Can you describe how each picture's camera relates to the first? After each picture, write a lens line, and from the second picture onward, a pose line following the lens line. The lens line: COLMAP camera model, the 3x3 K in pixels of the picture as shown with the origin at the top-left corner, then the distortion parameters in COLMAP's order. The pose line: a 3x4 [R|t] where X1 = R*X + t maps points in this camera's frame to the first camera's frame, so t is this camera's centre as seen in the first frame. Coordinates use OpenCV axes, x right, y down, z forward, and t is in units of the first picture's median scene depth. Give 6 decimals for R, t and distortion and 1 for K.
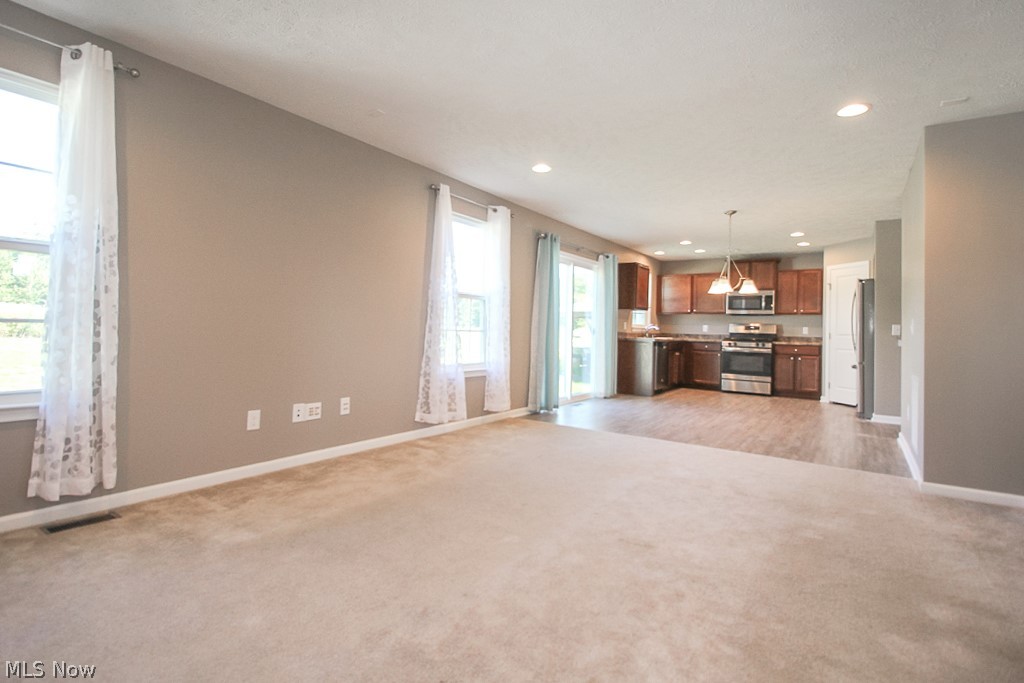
lens RADIAL K [[506.4, 0, 496.8], [0, 506.4, 311.5], [0, 0, 1]] dist [-0.000686, -0.000535]
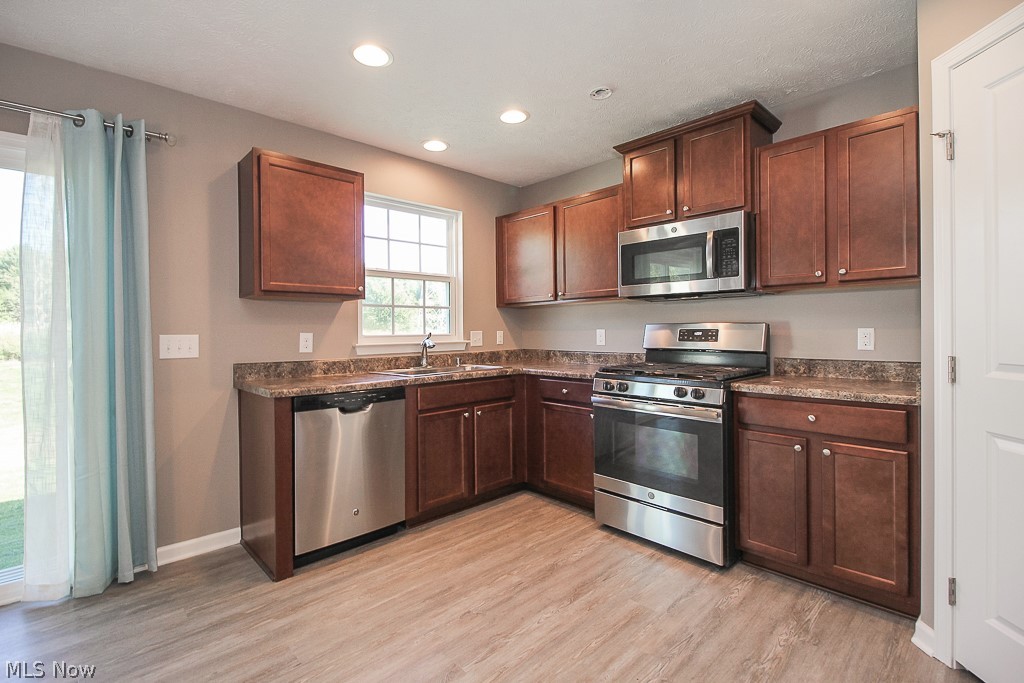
lens RADIAL K [[479.6, 0, 509.9], [0, 479.6, 325.7], [0, 0, 1]] dist [0.017604, -0.011227]
pose [[0.981048, -0.037253, -0.190152, 0.474102], [0.041891, 0.998913, 0.020431, 0.015414], [0.189184, -0.028009, 0.981542, 0.704151]]
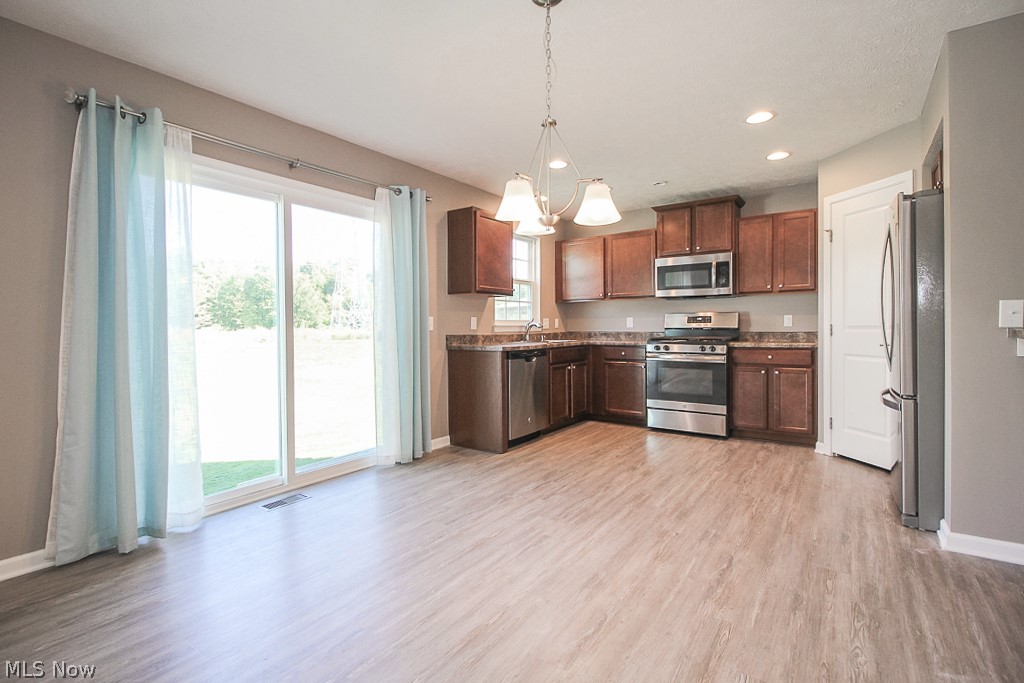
lens RADIAL K [[479.6, 0, 510.3], [0, 479.6, 326.8], [0, 0, 1]] dist [0.017604, -0.011227]
pose [[0.999409, -0.034389, -0.000082, 0.301947], [0.034373, 0.998867, 0.032913, 0.015937], [-0.001050, -0.032897, 0.999458, 0.464296]]
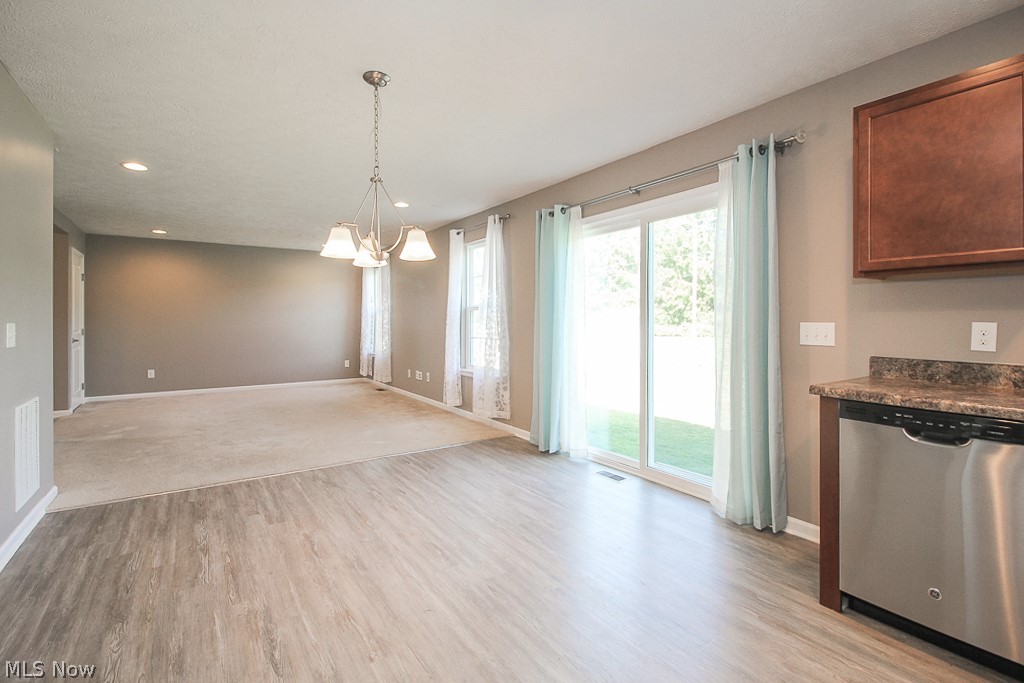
lens RADIAL K [[479.6, 0, 511.2], [0, 479.6, 318.0], [0, 0, 1]] dist [0.017604, -0.011227]
pose [[-0.359967, -0.028884, -0.932518, 0.570527], [0.023261, 0.998932, -0.039920, 0.023537], [0.932675, -0.036062, -0.358911, 0.887681]]
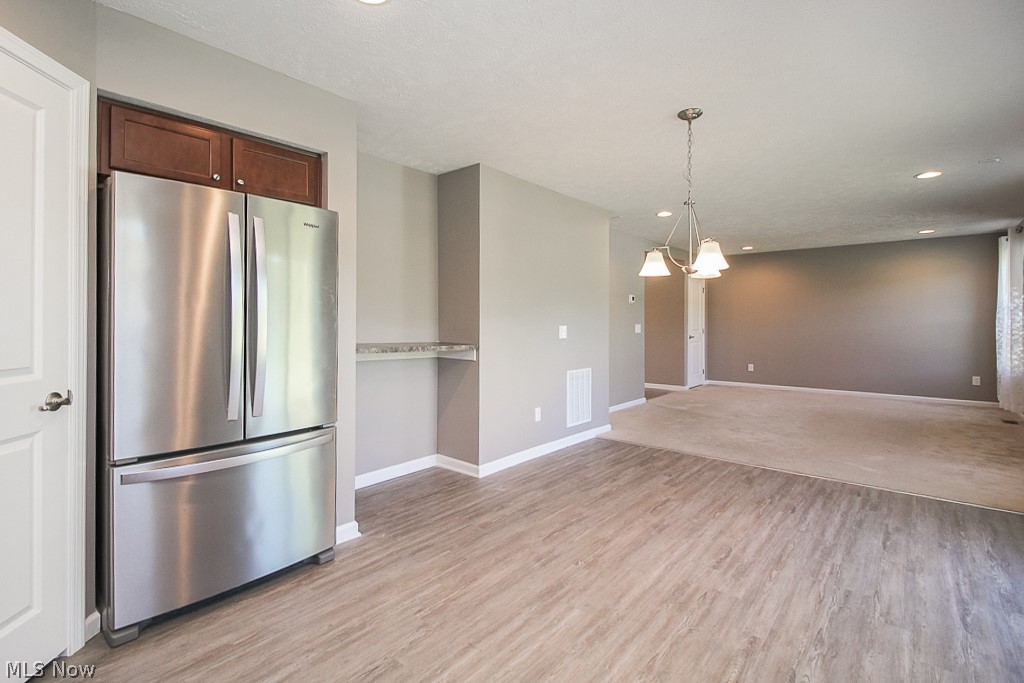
lens RADIAL K [[479.6, 0, 502.0], [0, 479.6, 316.8], [0, 0, 1]] dist [0.017604, -0.011227]
pose [[-0.994580, -0.028293, 0.100054, 0.419587], [-0.032275, 0.998741, -0.038399, 0.021488], [-0.098841, -0.041420, -0.994241, 1.052241]]
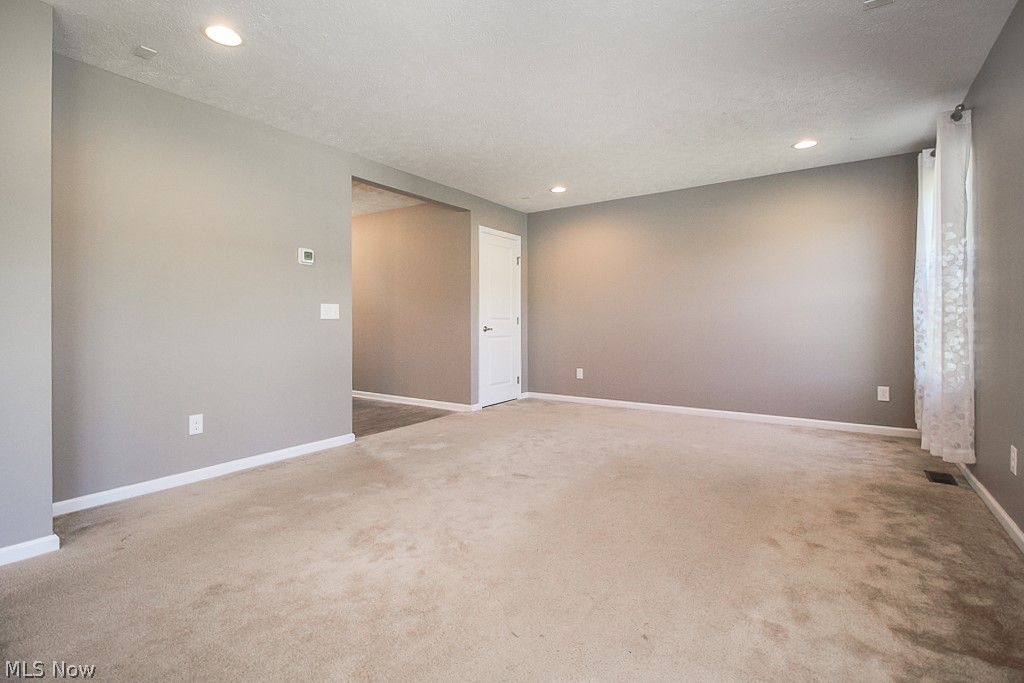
lens RADIAL K [[479.6, 0, 498.3], [0, 479.6, 319.2], [0, 0, 1]] dist [0.017604, -0.011227]
pose [[-0.999685, -0.025012, 0.002075, 0.109299], [-0.025071, 0.999010, -0.036752, 0.022884], [-0.001154, -0.036793, -0.999322, 0.671337]]
